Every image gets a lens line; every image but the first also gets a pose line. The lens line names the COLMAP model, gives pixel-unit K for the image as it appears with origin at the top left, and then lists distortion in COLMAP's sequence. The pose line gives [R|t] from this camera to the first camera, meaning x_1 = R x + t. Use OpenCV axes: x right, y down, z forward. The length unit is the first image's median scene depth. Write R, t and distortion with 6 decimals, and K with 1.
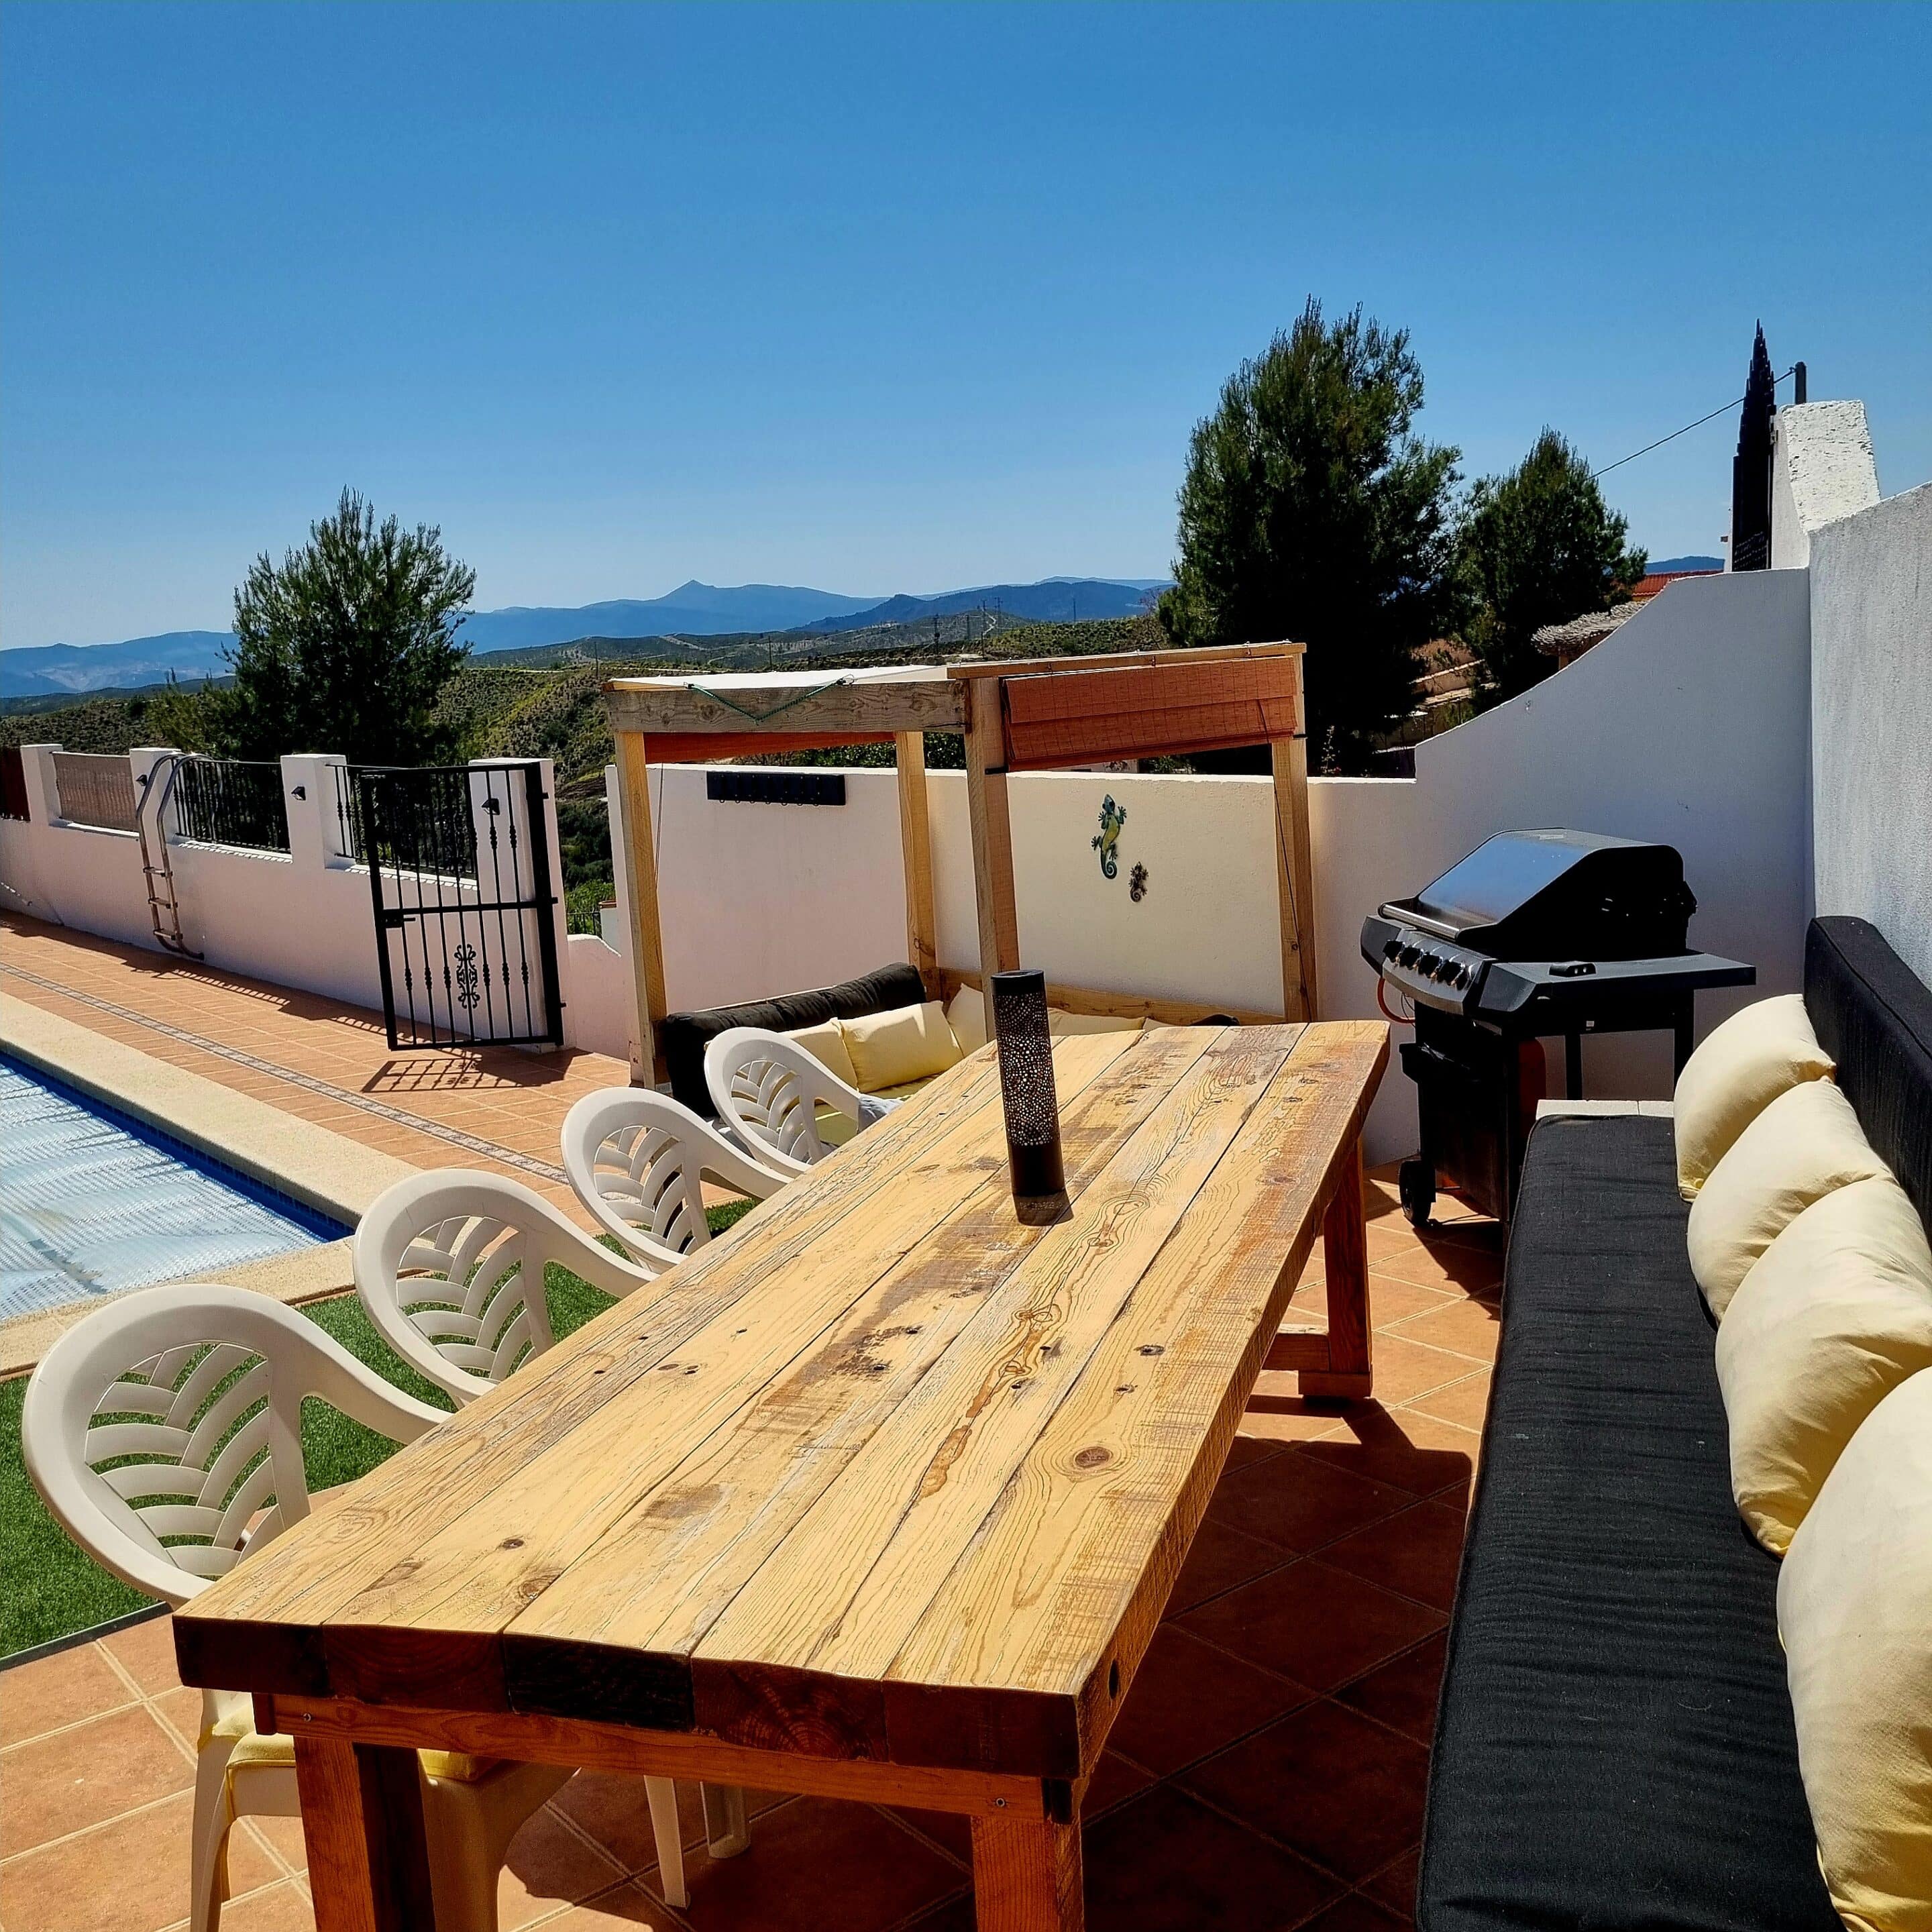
lens RADIAL K [[1945.1, 0, 966.0], [0, 1945.1, 966.0], [0, 0, 1]] dist [0.063713, 0.002042]
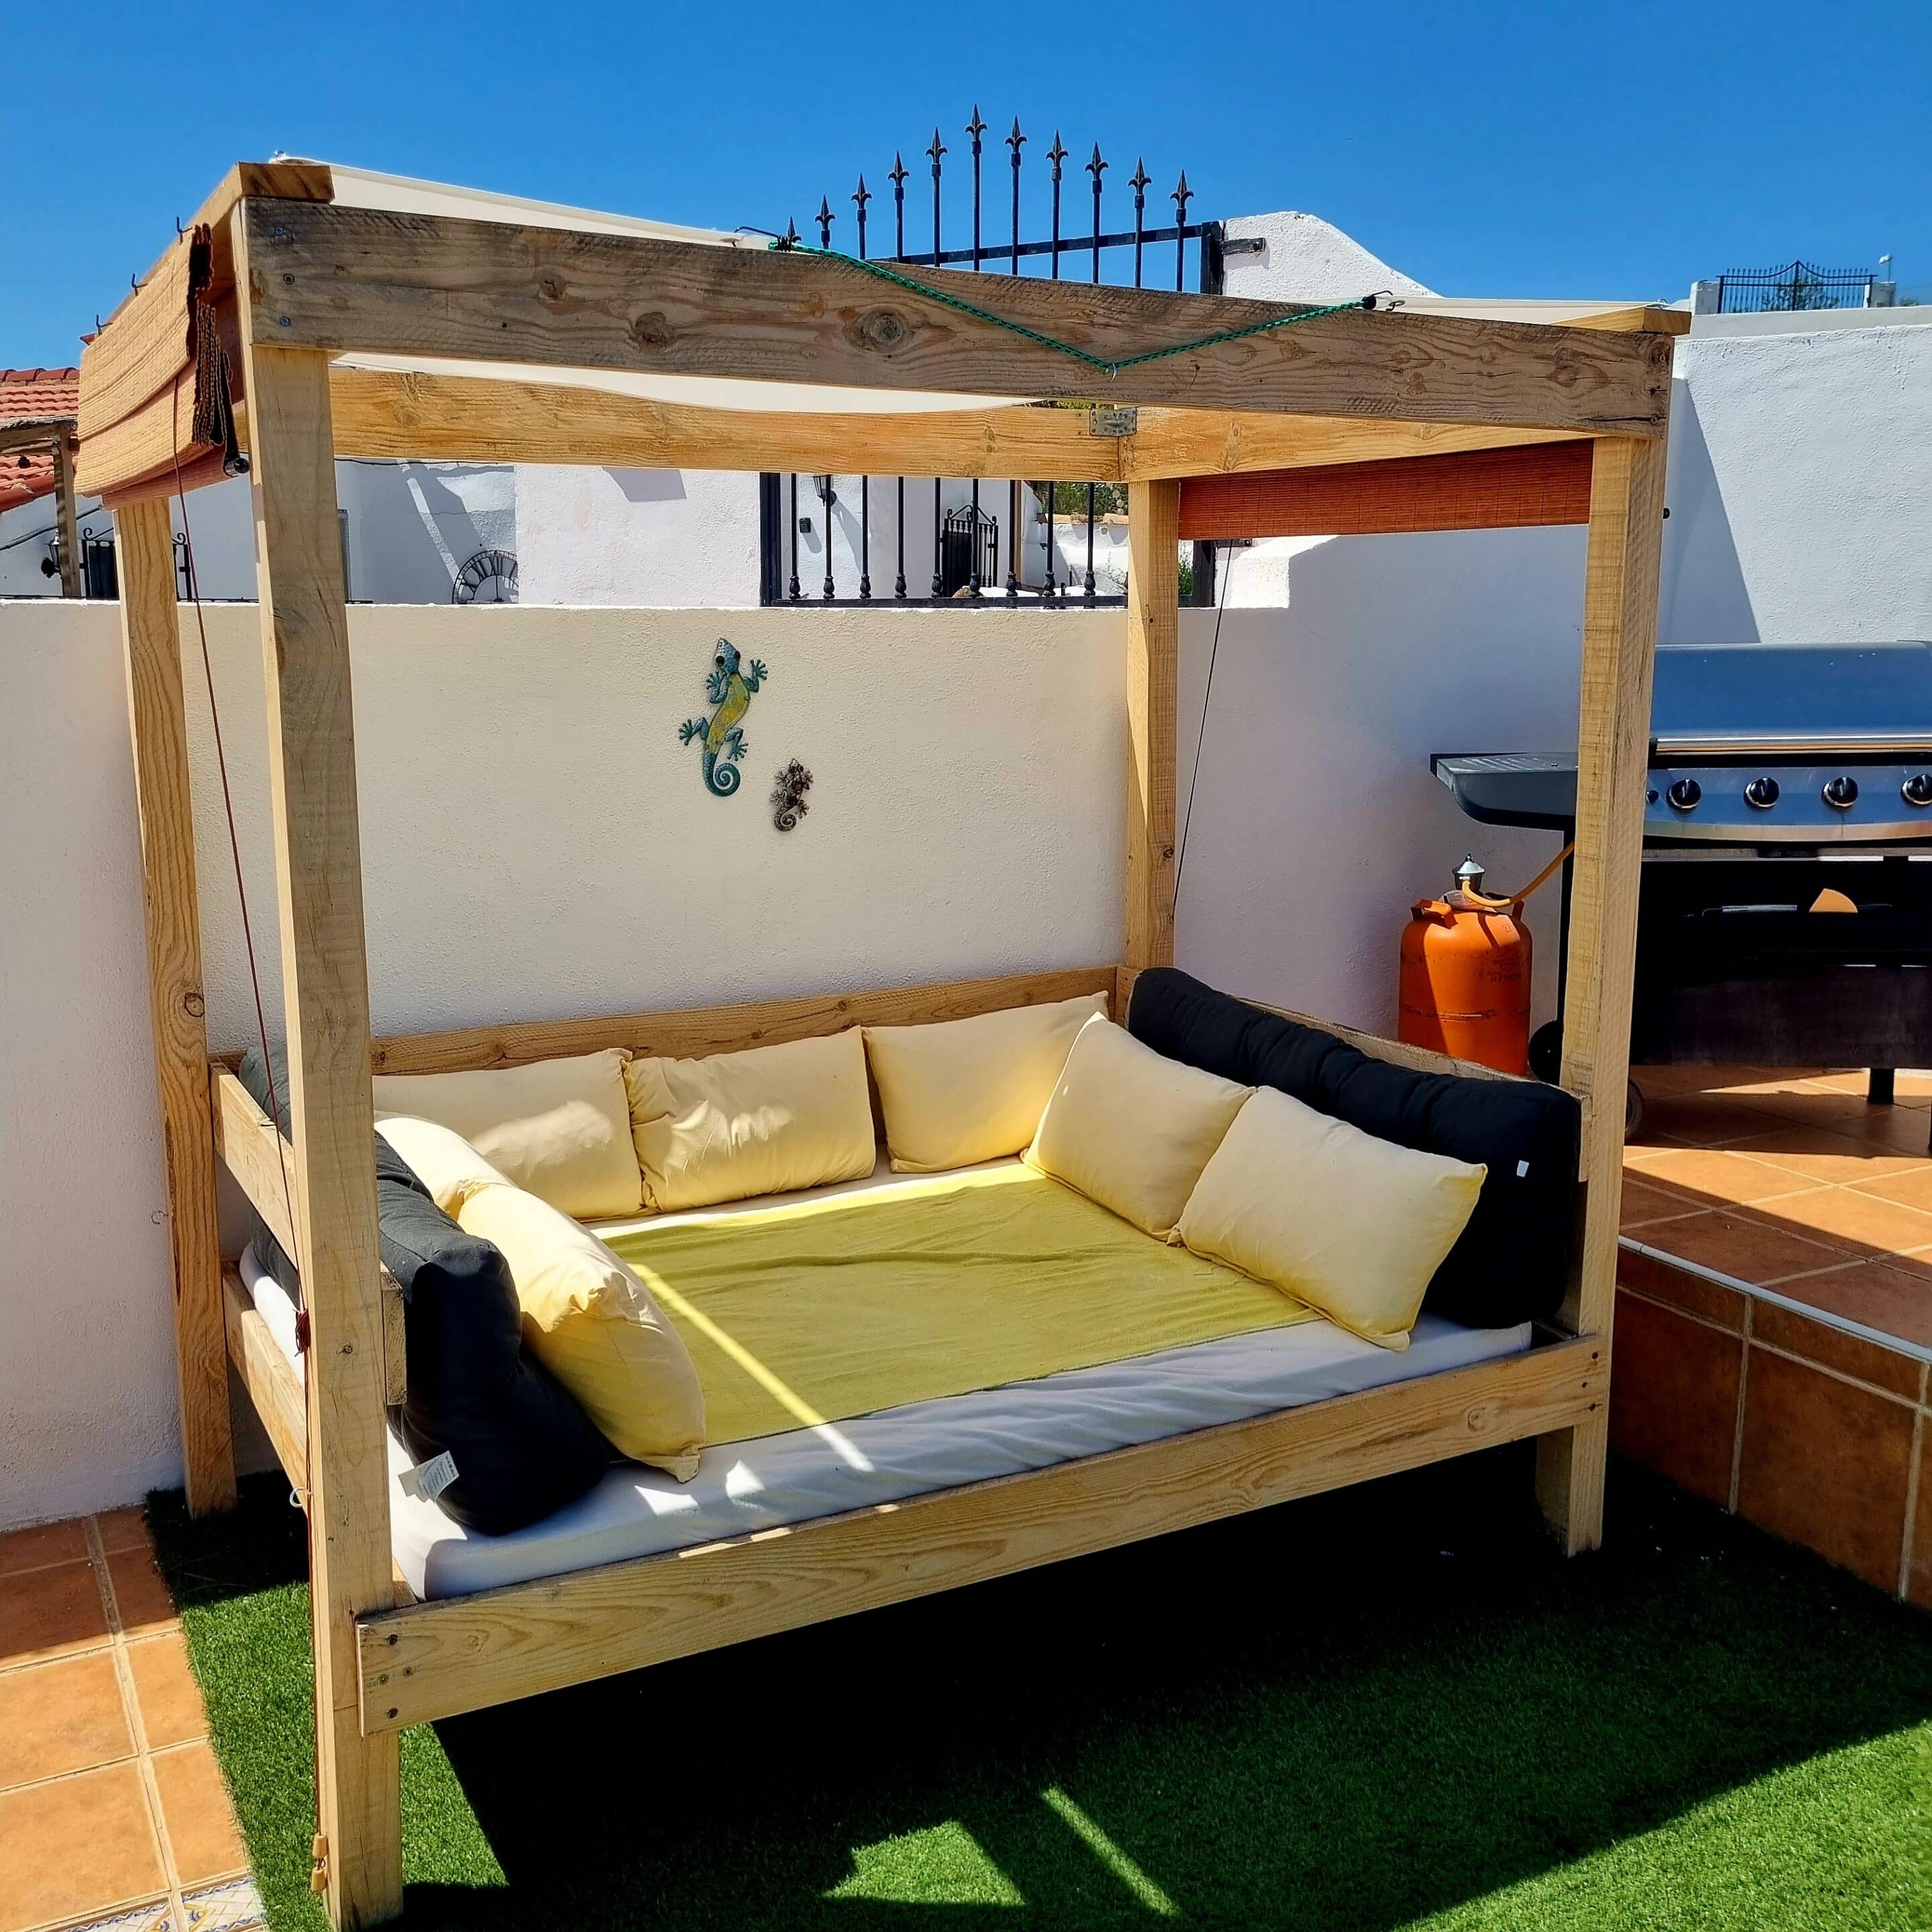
lens RADIAL K [[1945.1, 0, 966.0], [0, 1945.1, 966.0], [0, 0, 1]] dist [0.063713, 0.002042]
pose [[0.173932, -0.123462, 0.976988, -0.459272], [0.143419, 0.984708, 0.098905, -0.043079], [-0.974258, 0.122916, 0.188978, 0.852179]]
